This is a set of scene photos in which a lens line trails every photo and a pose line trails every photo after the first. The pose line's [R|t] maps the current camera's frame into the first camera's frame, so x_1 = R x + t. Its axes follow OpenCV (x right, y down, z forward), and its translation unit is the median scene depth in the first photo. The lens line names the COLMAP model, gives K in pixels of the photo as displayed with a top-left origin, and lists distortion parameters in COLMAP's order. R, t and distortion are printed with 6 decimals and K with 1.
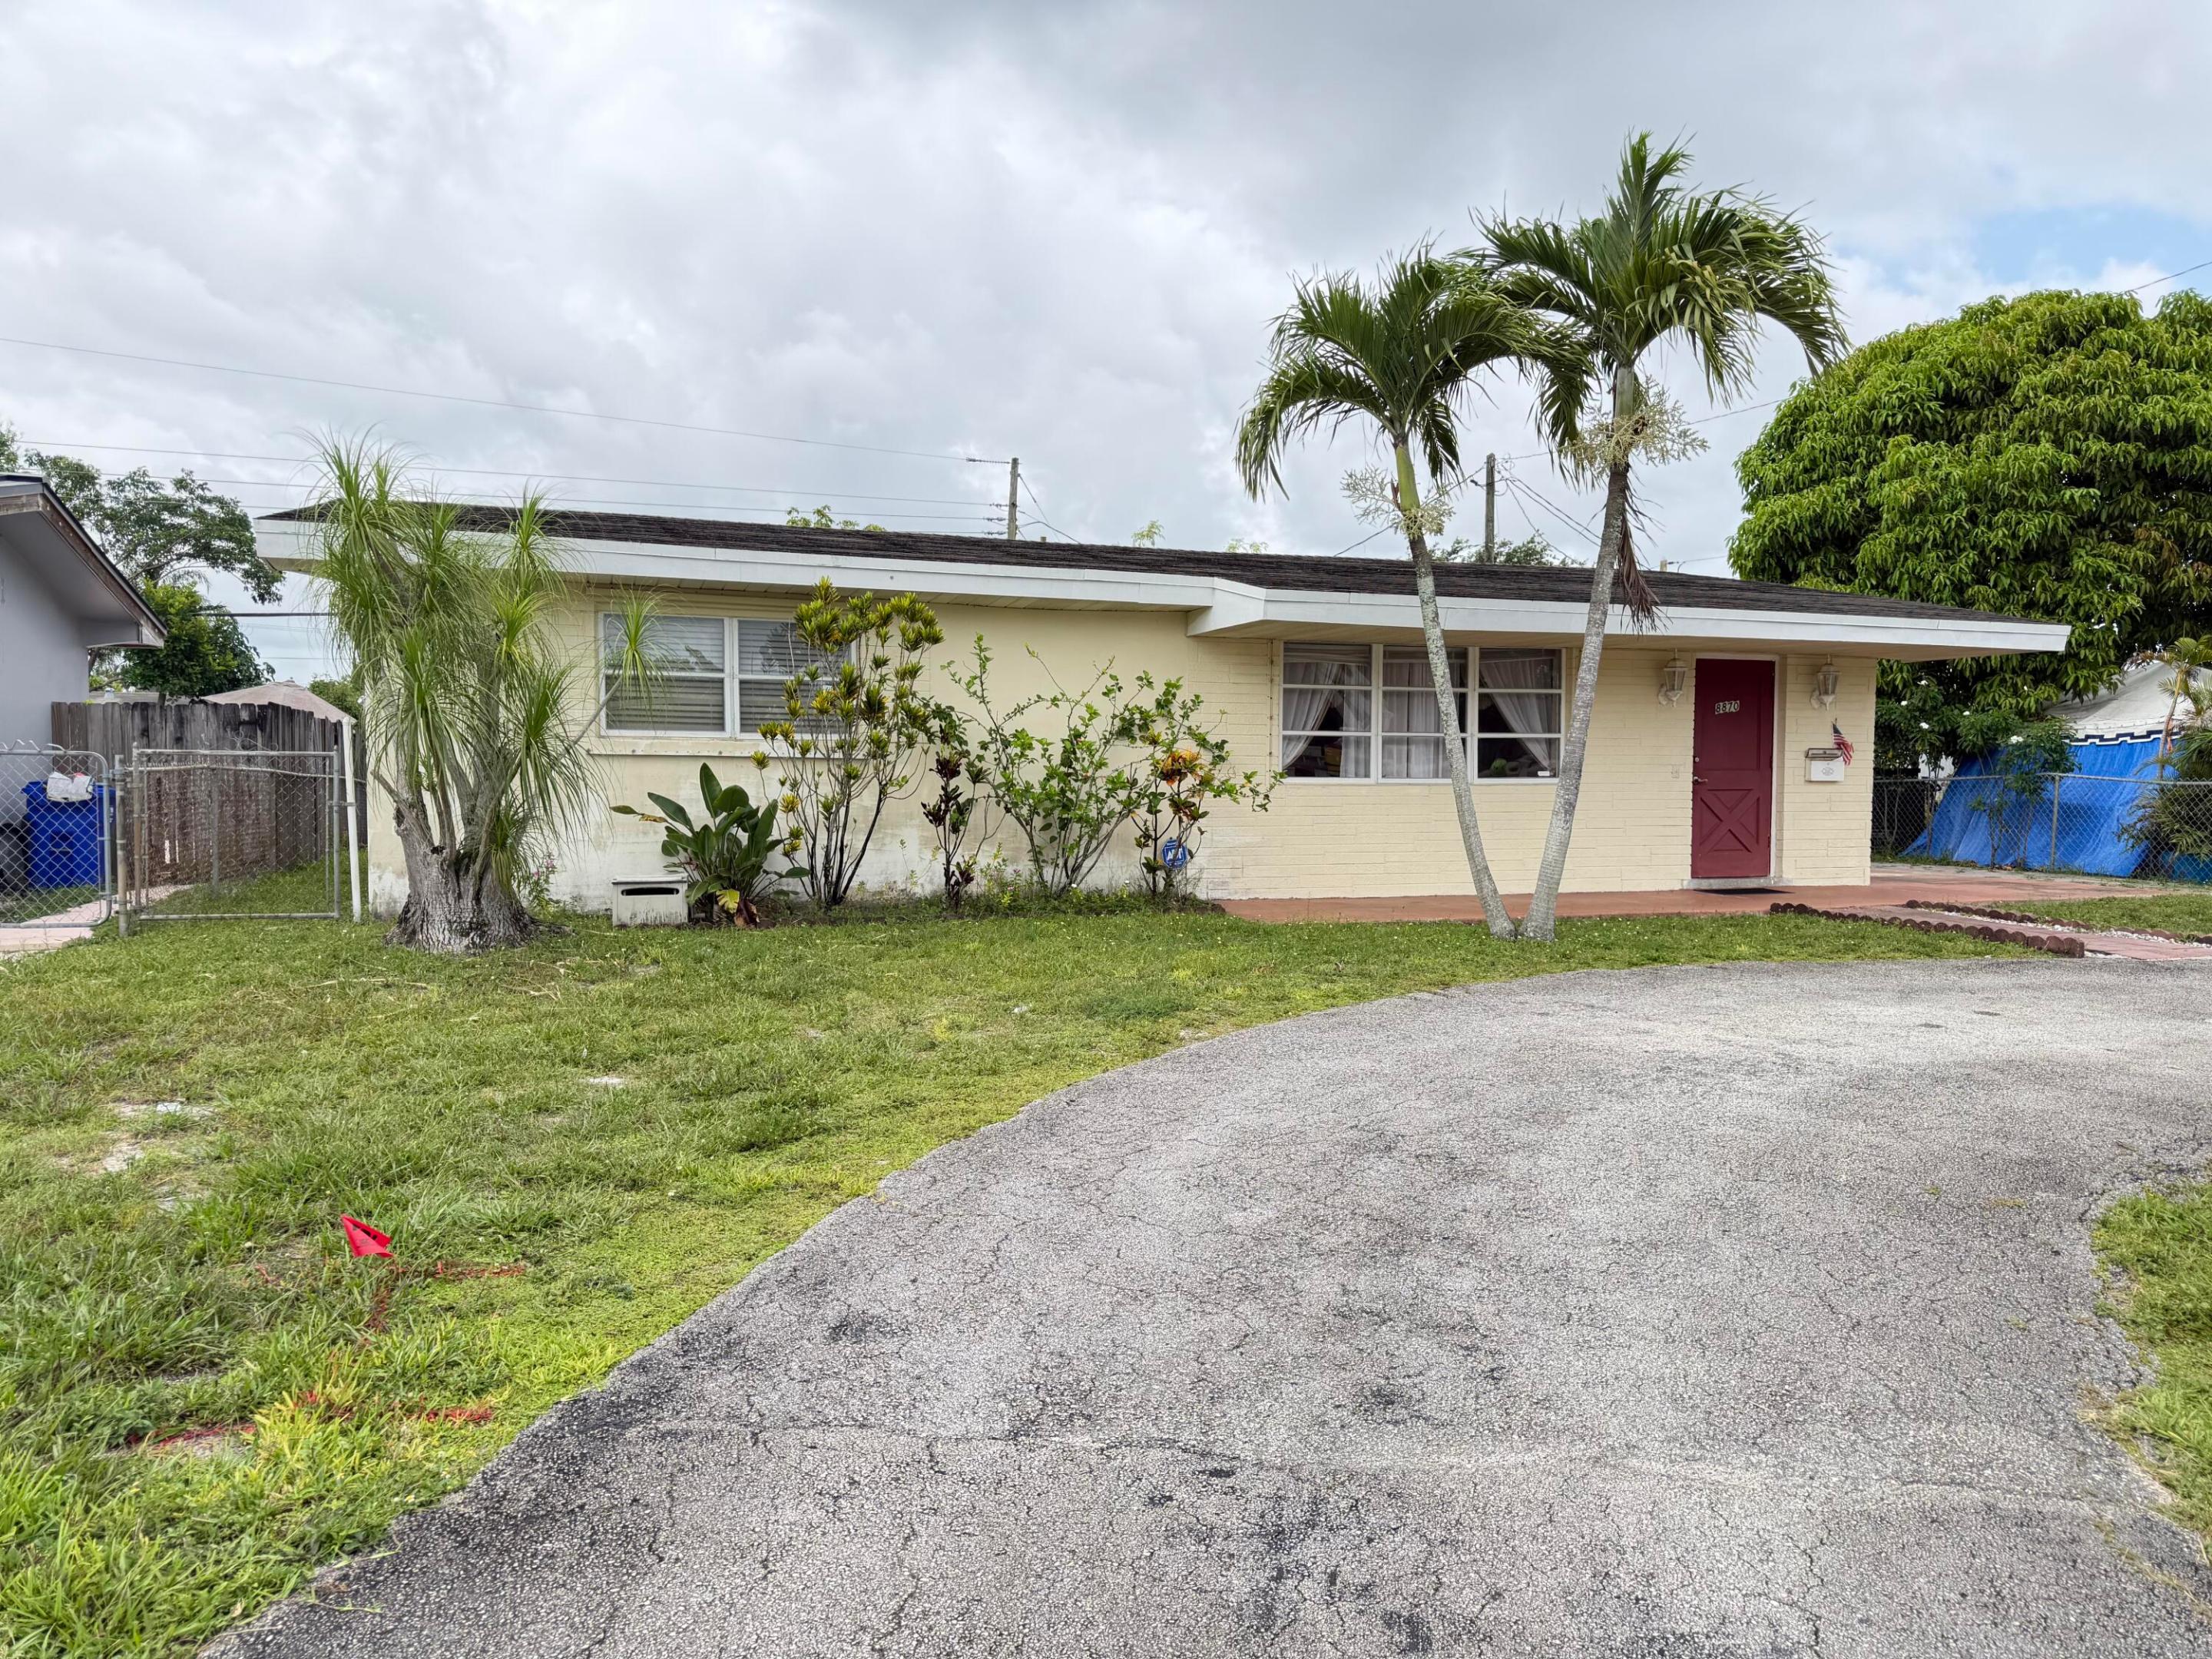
lens RADIAL K [[1597.9, 0, 1107.2], [0, 1597.9, 831.2], [0, 0, 1]] dist [-0.002711, -0.003883]
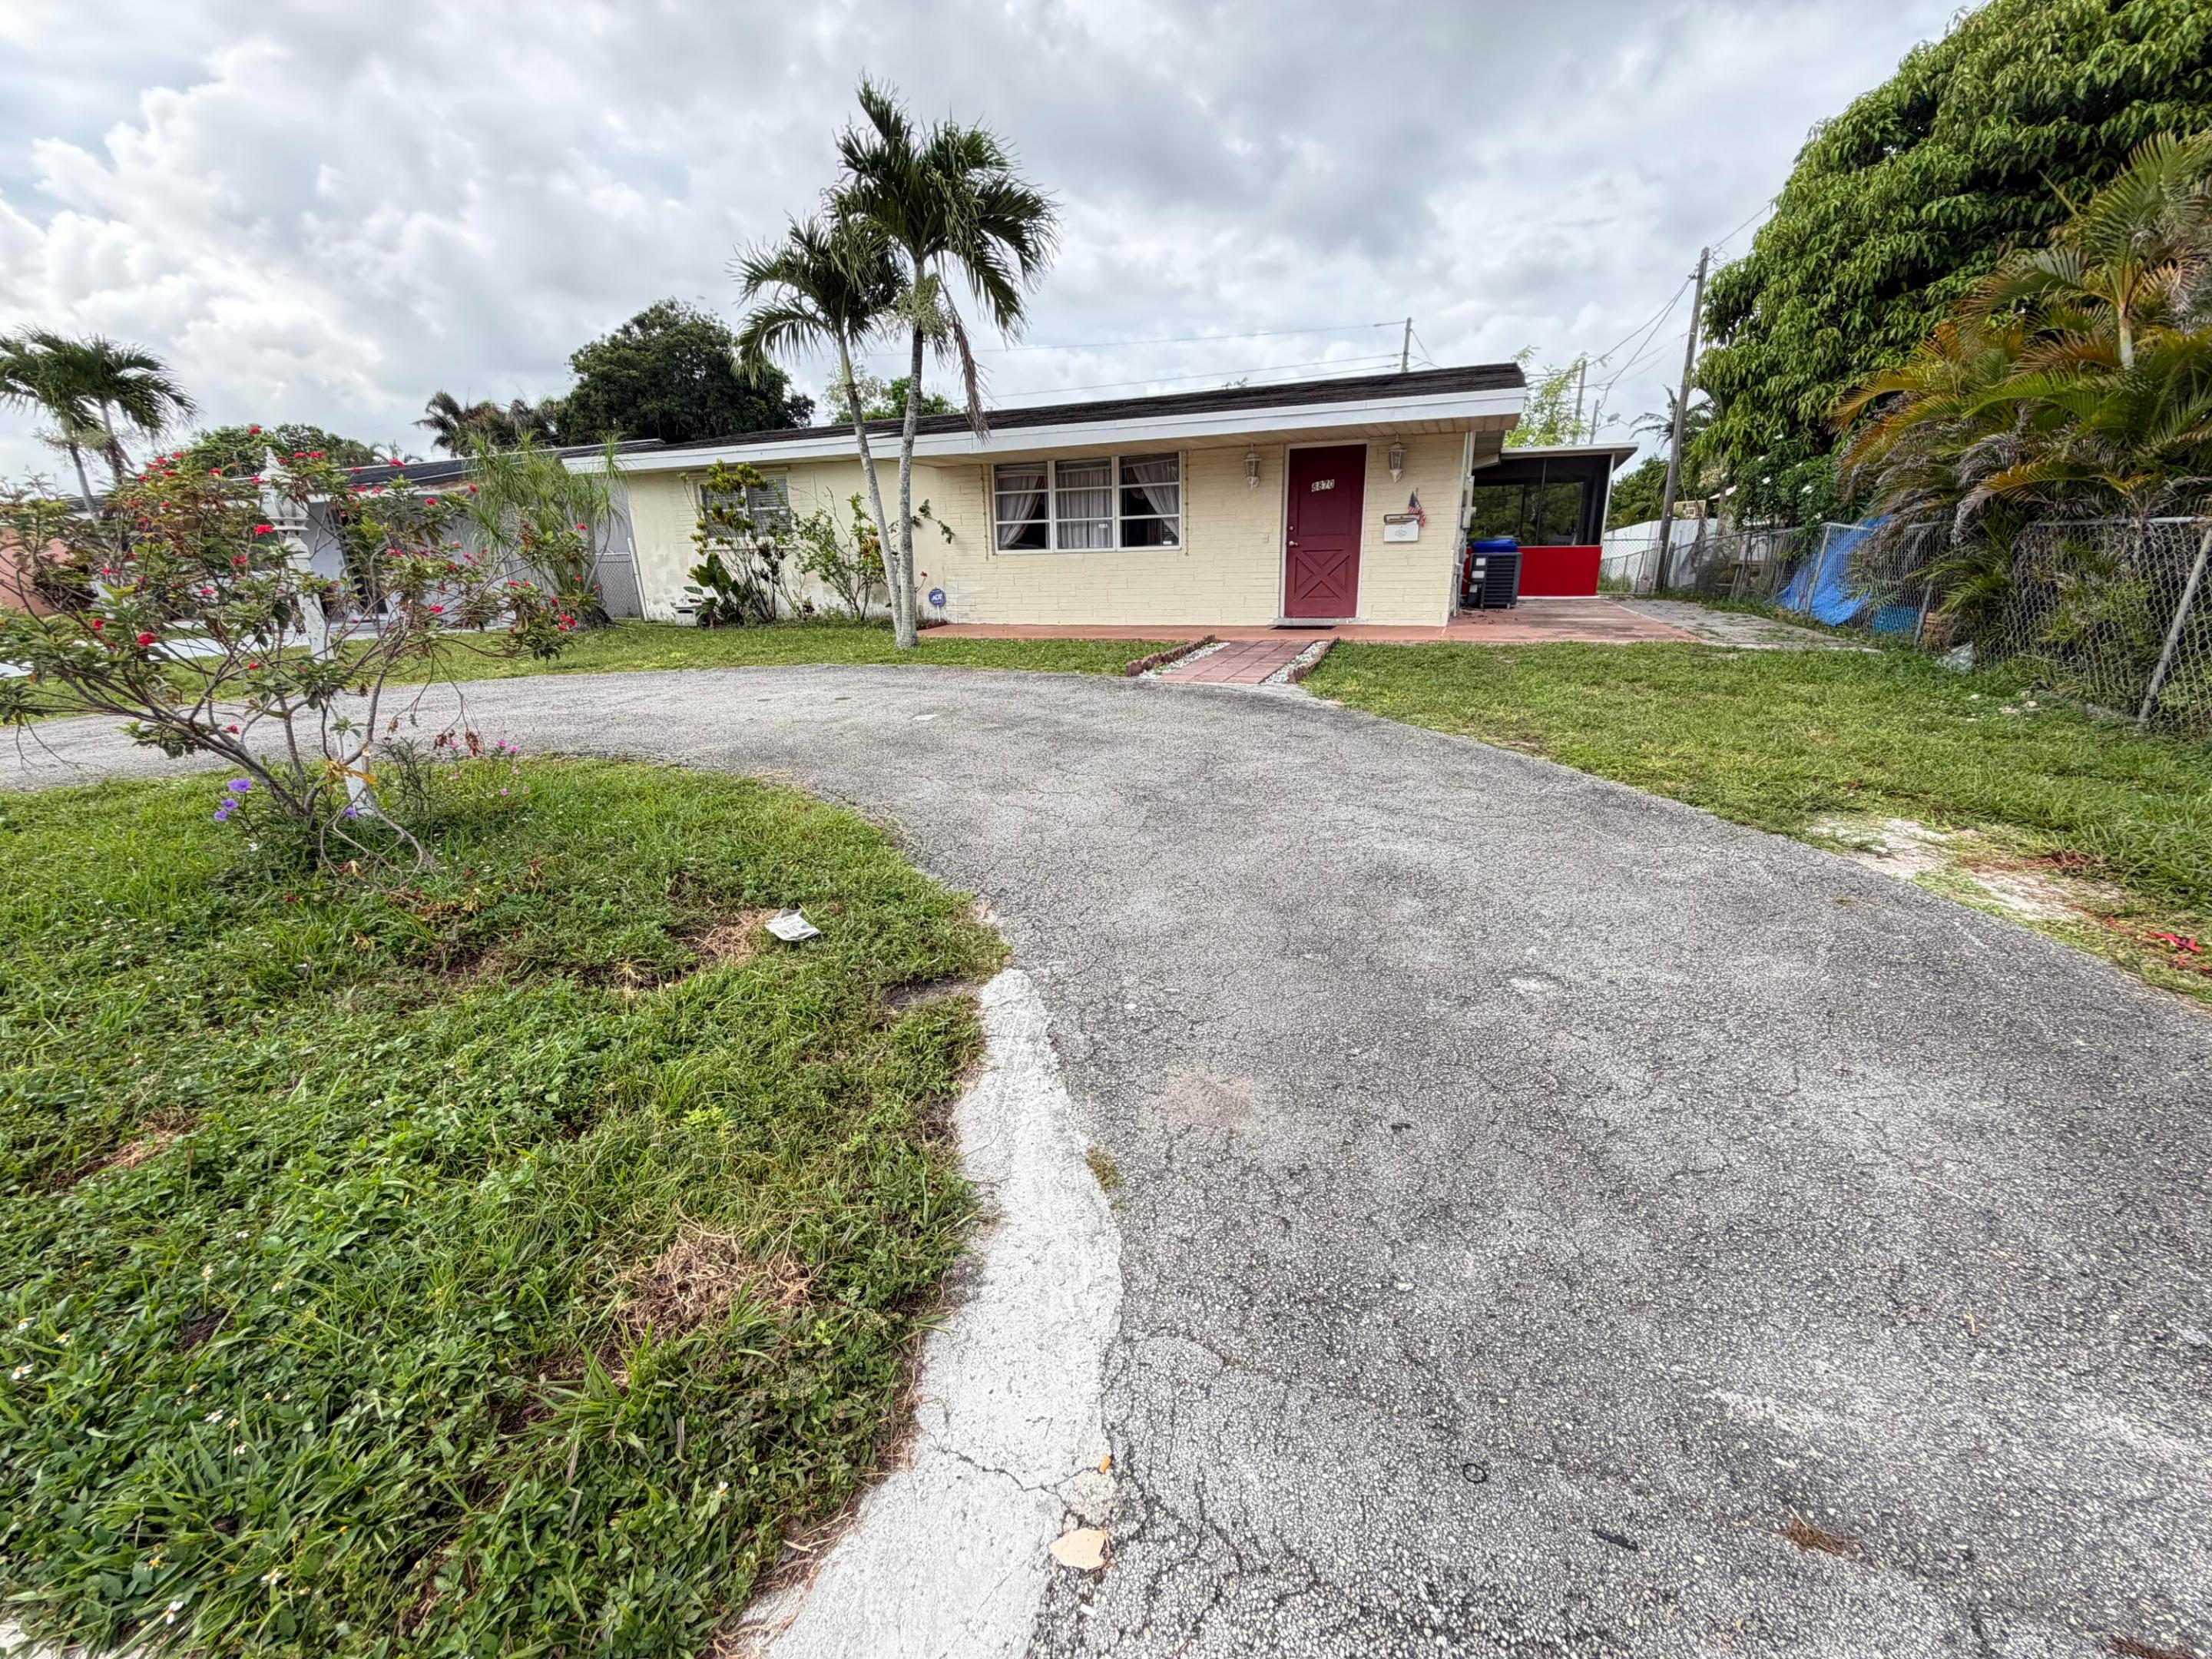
lens RADIAL K [[880.0, 0, 1108.2], [0, 880.0, 826.9], [0, 0, 1]] dist [-0.004525, 0.000281]
pose [[0.759576, 0.173221, -0.626929, 0.773652], [0.004798, 0.962366, 0.271715, -0.003709], [0.650401, -0.209396, 0.730158, 0.294848]]
